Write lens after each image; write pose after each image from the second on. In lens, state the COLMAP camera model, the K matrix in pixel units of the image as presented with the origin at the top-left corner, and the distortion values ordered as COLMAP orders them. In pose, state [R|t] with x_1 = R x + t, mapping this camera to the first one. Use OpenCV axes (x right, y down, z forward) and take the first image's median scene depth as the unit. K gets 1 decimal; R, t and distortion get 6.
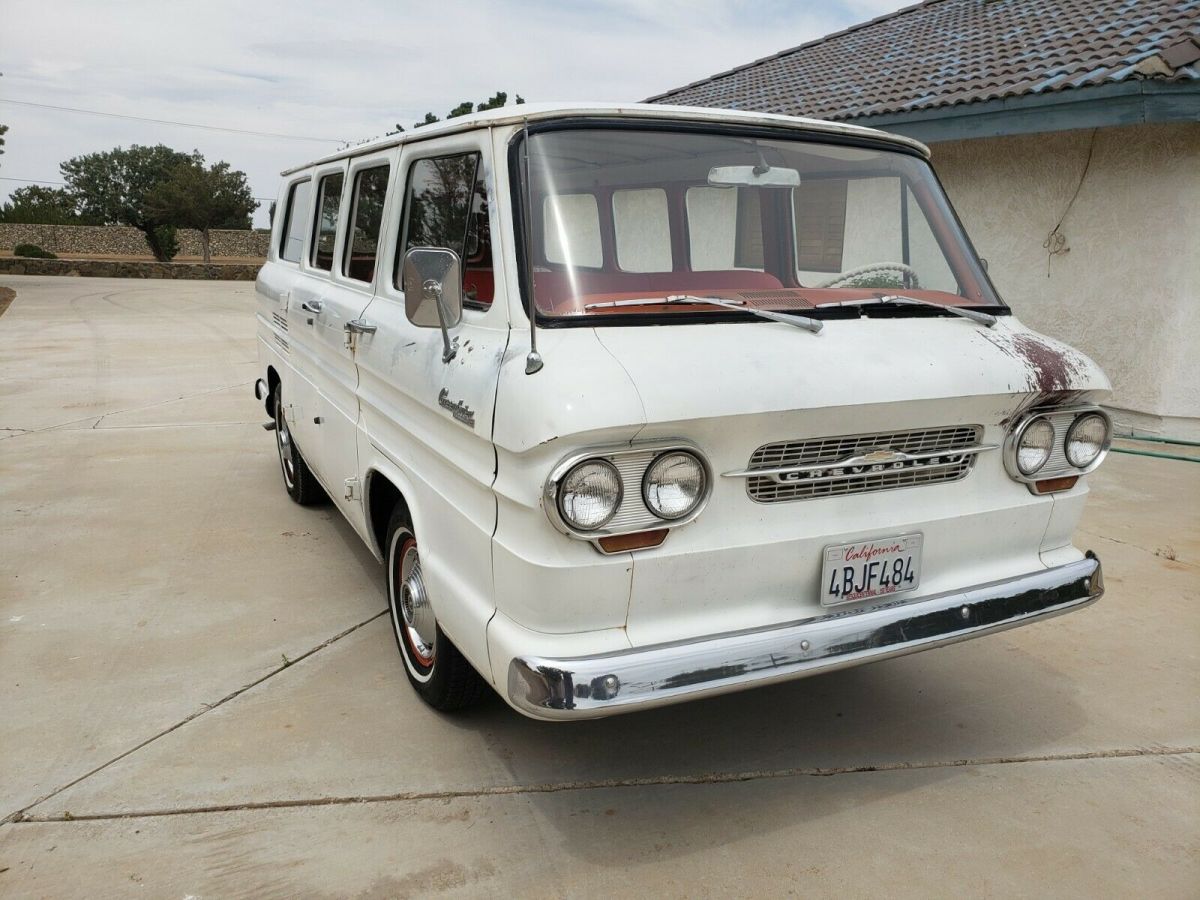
lens RADIAL K [[943.9, 0, 585.7], [0, 943.9, 451.0], [0, 0, 1]] dist [0.023169, -0.003549]
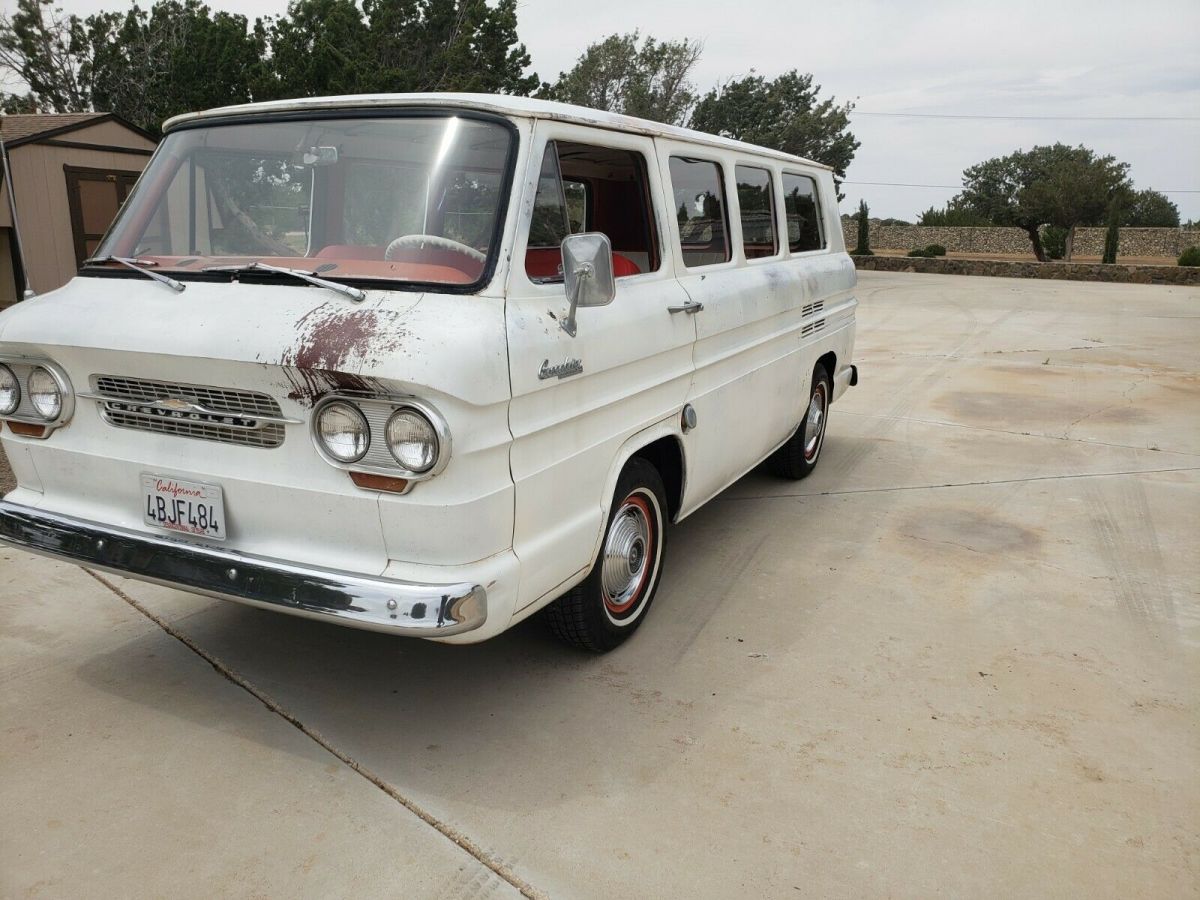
lens RADIAL K [[943.9, 0, 615.3], [0, 943.9, 440.0], [0, 0, 1]] dist [0.023169, -0.003549]
pose [[0.614553, 0.157738, -0.772945, 1.430626], [-0.167137, 0.983597, 0.067838, -0.109708], [0.770967, 0.087498, 0.630836, 0.668025]]
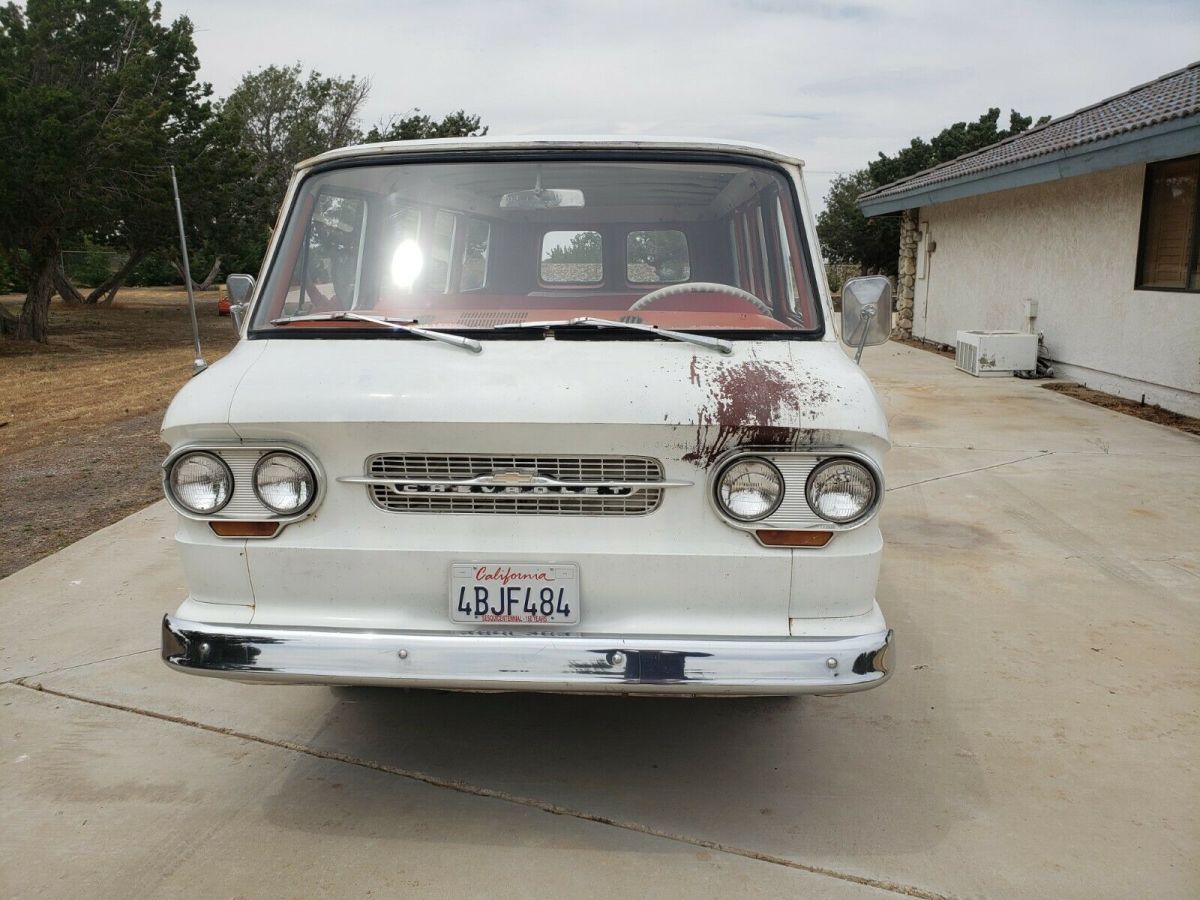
lens RADIAL K [[943.9, 0, 596.6], [0, 943.9, 426.6], [0, 0, 1]] dist [0.023169, -0.003549]
pose [[0.861940, 0.062921, -0.503090, 0.836933], [-0.089855, 0.995520, -0.029440, -0.025664], [0.498984, 0.070580, 0.863732, 0.184408]]
